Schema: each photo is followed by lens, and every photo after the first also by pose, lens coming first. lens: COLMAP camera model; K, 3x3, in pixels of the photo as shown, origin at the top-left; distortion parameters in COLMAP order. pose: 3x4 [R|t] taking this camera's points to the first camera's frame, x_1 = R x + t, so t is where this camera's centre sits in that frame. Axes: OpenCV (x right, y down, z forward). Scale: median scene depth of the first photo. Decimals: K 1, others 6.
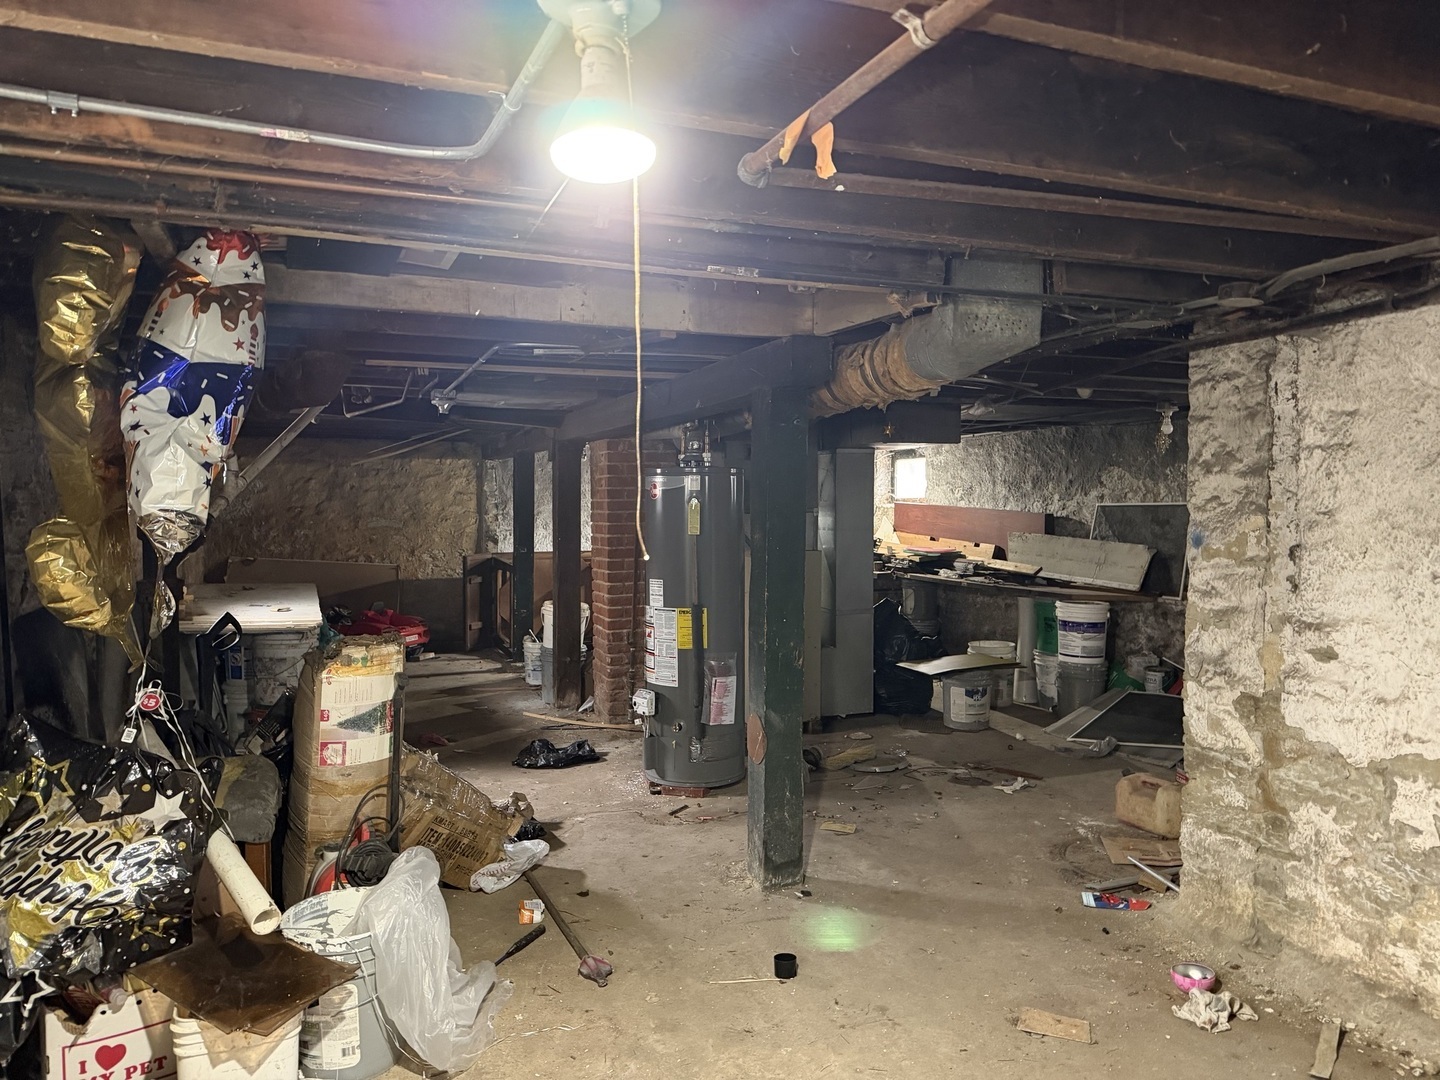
lens RADIAL K [[1002.6, 0, 722.0], [0, 1002.6, 541.0], [0, 0, 1]] dist [-0.003269, -0.004496]
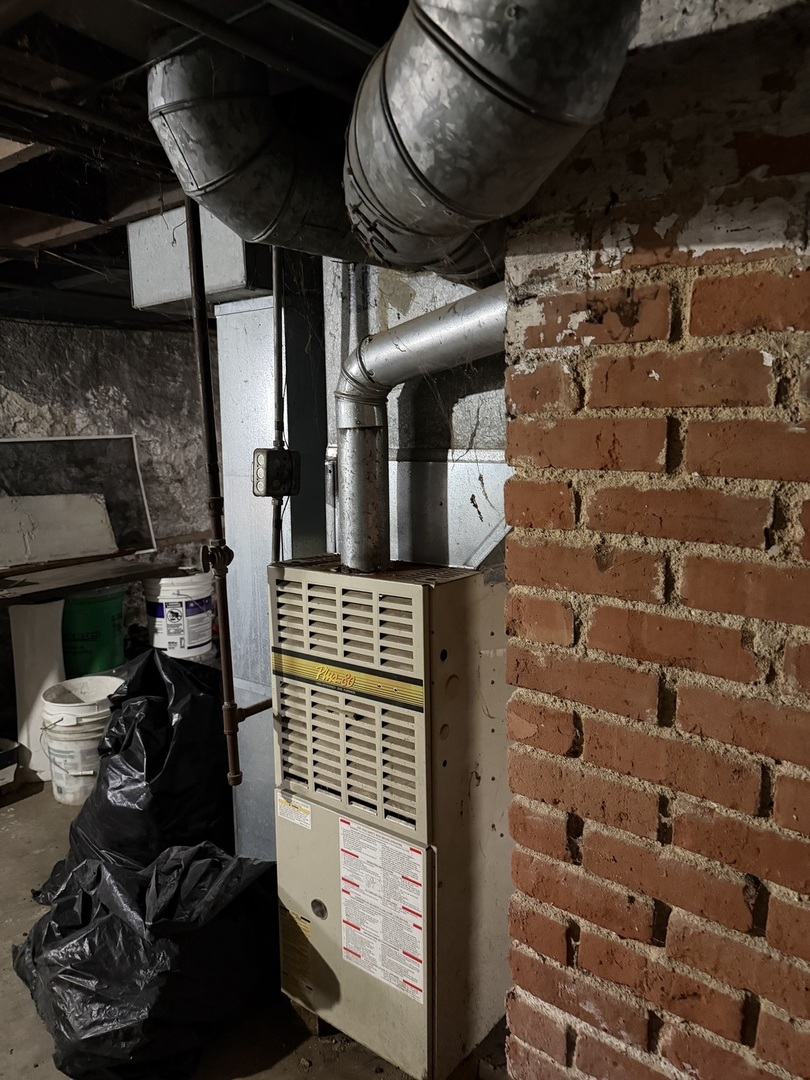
lens RADIAL K [[751.9, 0, 396.1], [0, 751.9, 538.0], [0, 0, 1]] dist [-0.003269, -0.004496]
pose [[-0.514712, -0.105497, 0.850848, -0.188116], [0.059959, 0.985542, 0.158469, -0.041064], [-0.855264, 0.132582, -0.500944, 1.174421]]
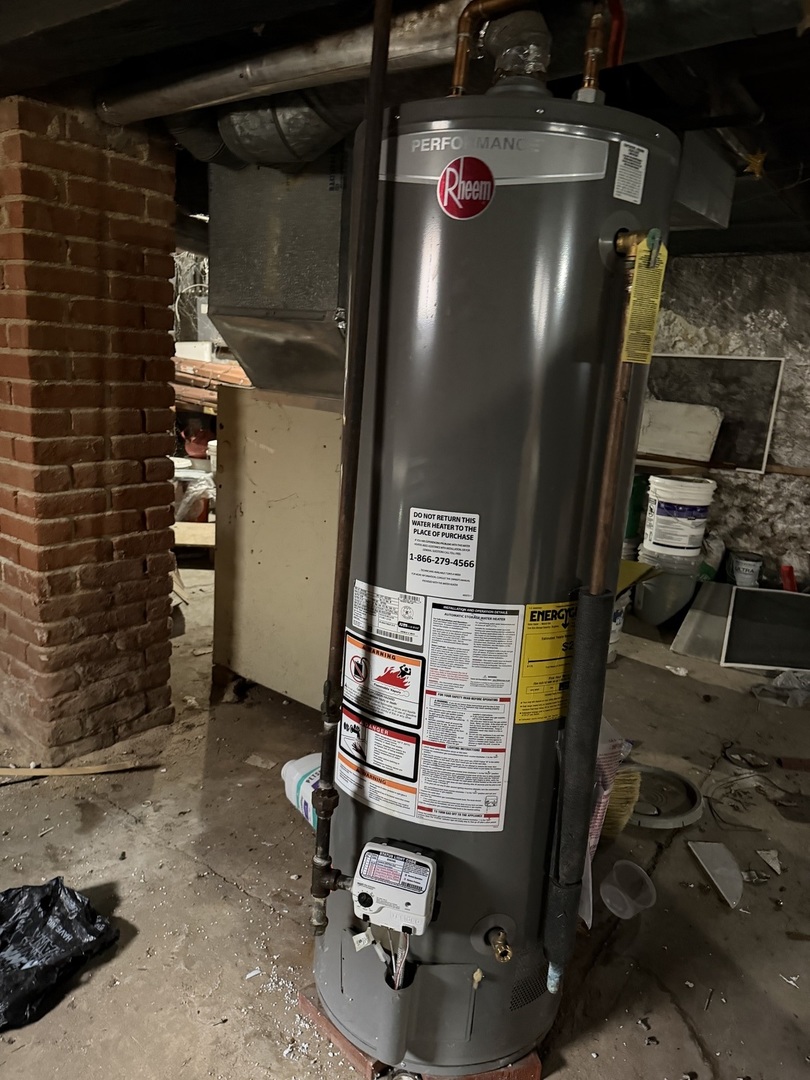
lens RADIAL K [[751.9, 0, 402.8], [0, 751.9, 540.8], [0, 0, 1]] dist [-0.003269, -0.004496]
pose [[0.845900, -0.066136, 0.529225, -0.151665], [-0.045271, 0.979797, 0.194804, 0.003640], [-0.531416, -0.188743, 0.825816, 0.640136]]
